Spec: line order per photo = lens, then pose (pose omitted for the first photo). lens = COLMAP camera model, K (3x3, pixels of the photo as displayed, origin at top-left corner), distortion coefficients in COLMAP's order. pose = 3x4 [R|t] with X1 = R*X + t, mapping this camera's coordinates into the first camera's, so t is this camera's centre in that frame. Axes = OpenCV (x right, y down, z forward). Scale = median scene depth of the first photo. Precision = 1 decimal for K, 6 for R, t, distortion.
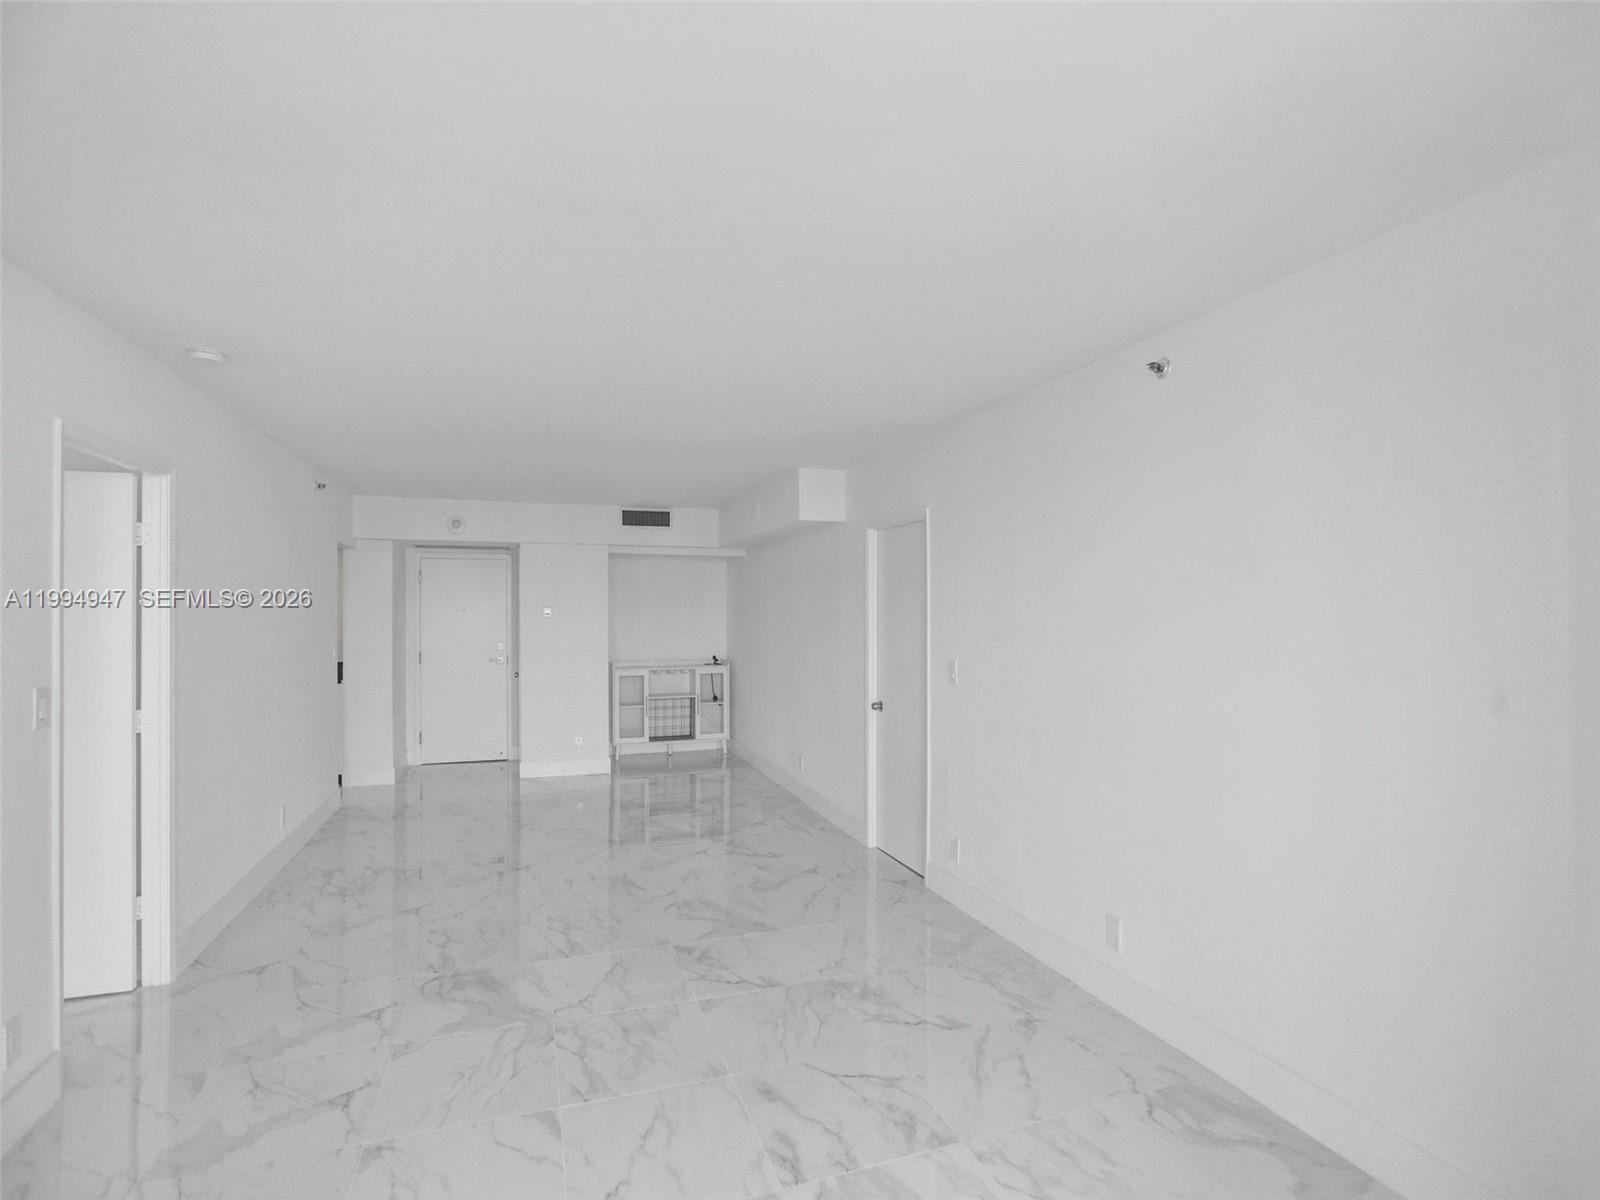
lens RADIAL K [[773.4, 0, 762.8], [0, 773.4, 595.2], [0, 0, 1]] dist [-0.037403, 0.011181]
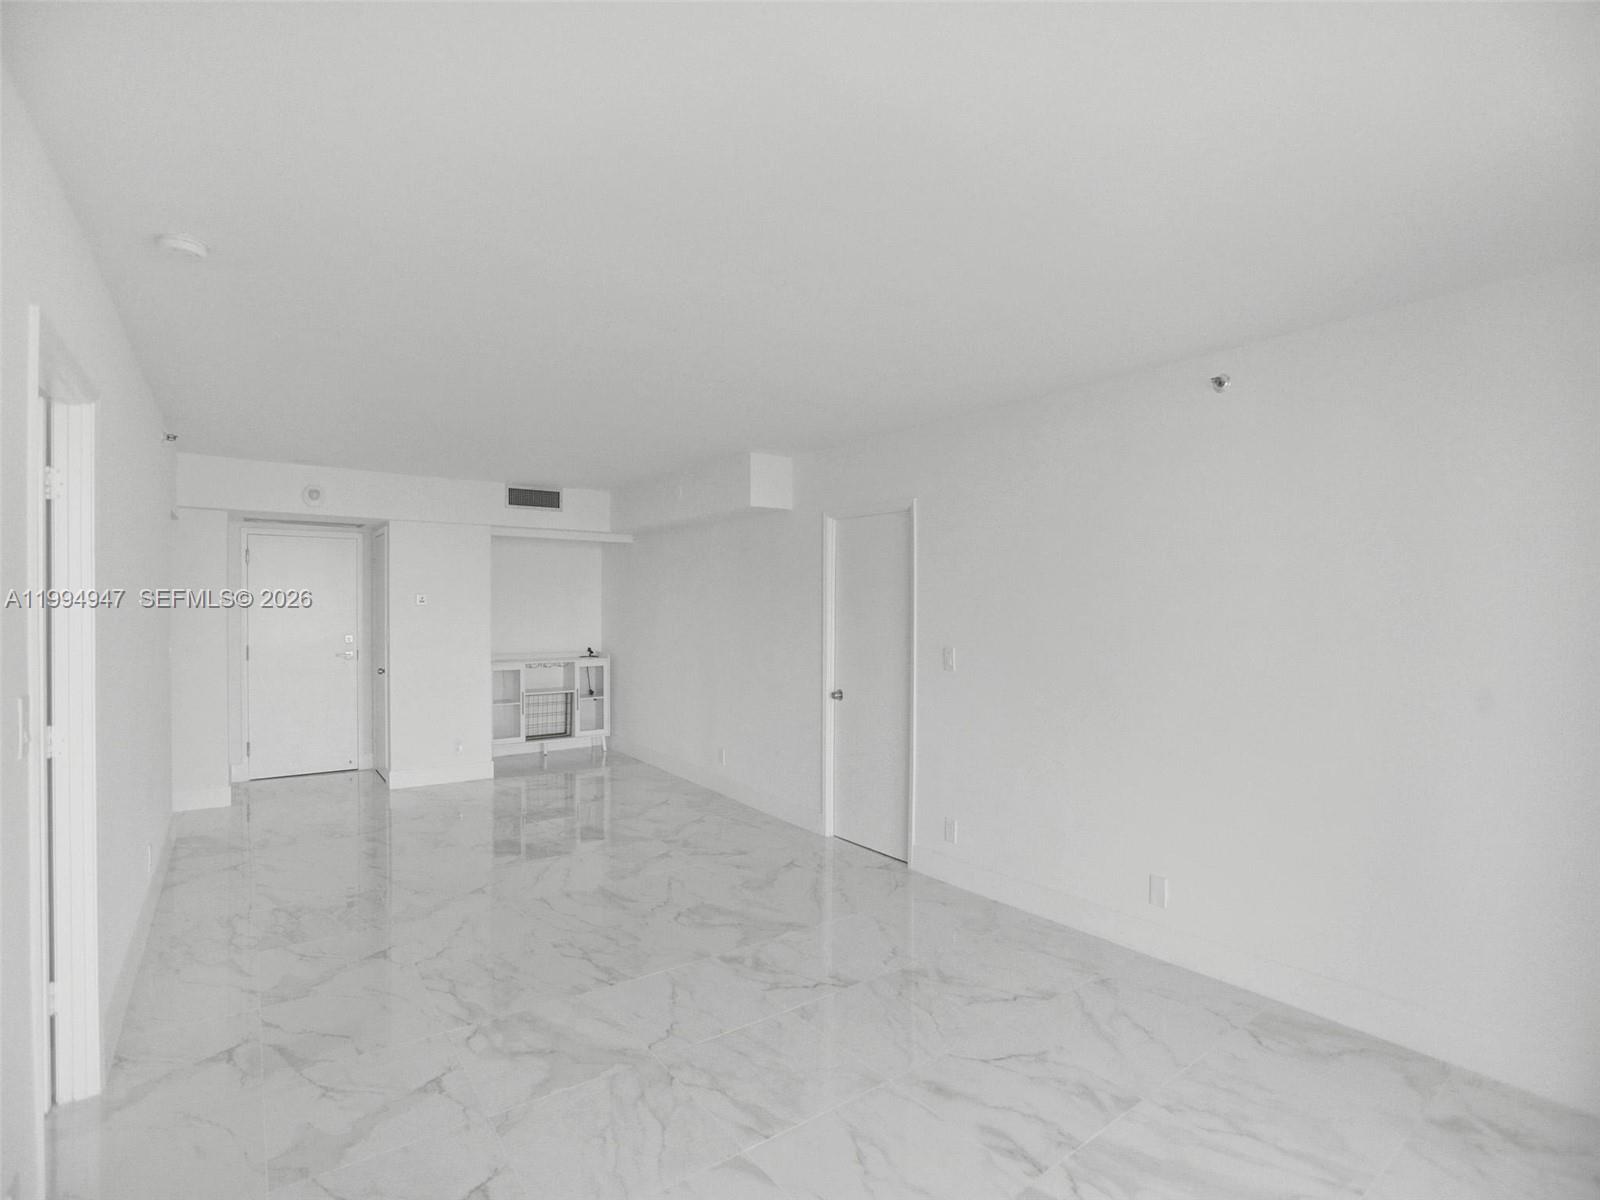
lens RADIAL K [[773.4, 0, 799.4], [0, 773.4, 597.4], [0, 0, 1]] dist [-0.037403, 0.011181]
pose [[0.953404, 0.008984, 0.301562, -0.197904], [-0.013015, 0.999851, 0.011361, 0.005861], [-0.301415, -0.014757, 0.953379, 0.057293]]
